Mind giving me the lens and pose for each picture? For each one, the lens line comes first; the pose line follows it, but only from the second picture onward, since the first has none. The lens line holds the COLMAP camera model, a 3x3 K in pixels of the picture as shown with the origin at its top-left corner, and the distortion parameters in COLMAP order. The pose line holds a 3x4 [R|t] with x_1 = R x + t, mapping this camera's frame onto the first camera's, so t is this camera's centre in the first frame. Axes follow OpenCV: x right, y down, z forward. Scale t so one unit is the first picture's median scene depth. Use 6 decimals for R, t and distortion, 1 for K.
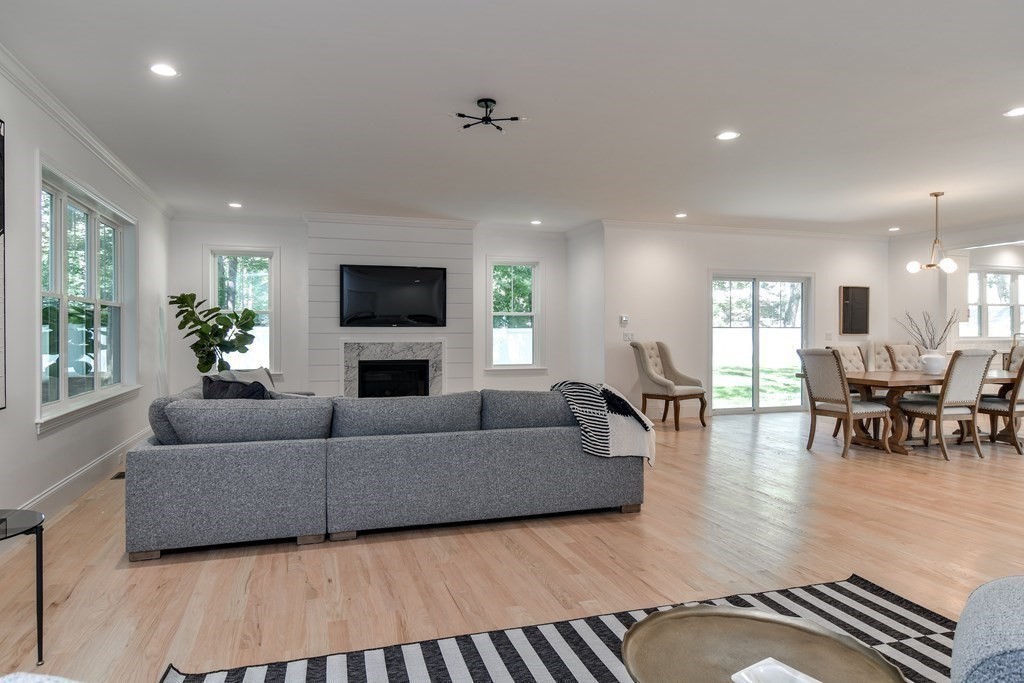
lens RADIAL K [[617.8, 0, 512.0], [0, 617.8, 341.5], [0, 0, 1]] dist [-0.002516, -0.000788]
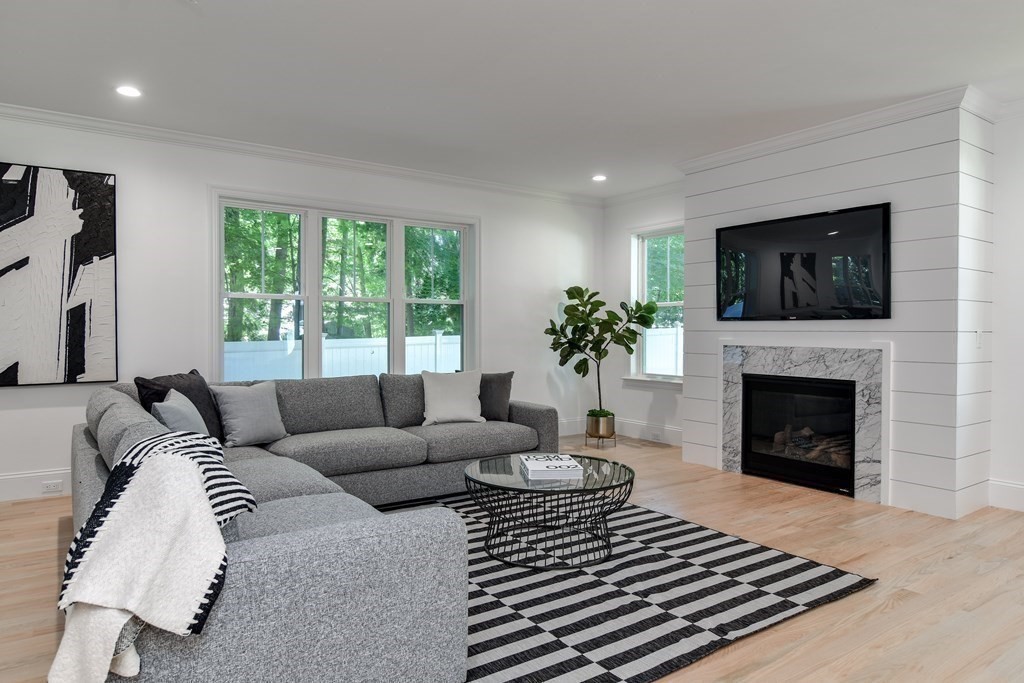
lens RADIAL K [[631.6, 0, 505.2], [0, 631.6, 337.6], [0, 0, 1]] dist [-0.006433, -0.002146]
pose [[0.281281, 0.017253, -0.959470, 0.620769], [-0.019340, 0.999737, 0.012308, -0.018897], [0.959430, 0.015094, 0.281541, 1.138233]]
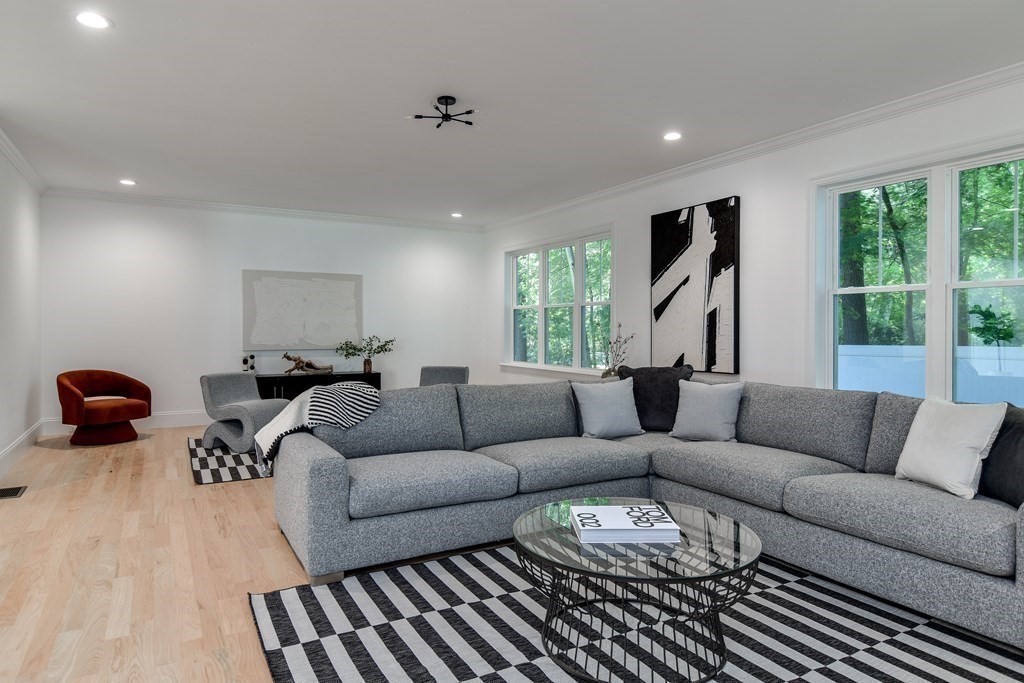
lens RADIAL K [[631.6, 0, 505.2], [0, 631.6, 337.6], [0, 0, 1]] dist [-0.006433, -0.002146]
pose [[-0.984260, 0.007634, -0.176562, 0.048662], [0.001905, 0.999467, 0.032598, -0.032232], [0.176716, 0.031748, -0.983750, 1.987023]]
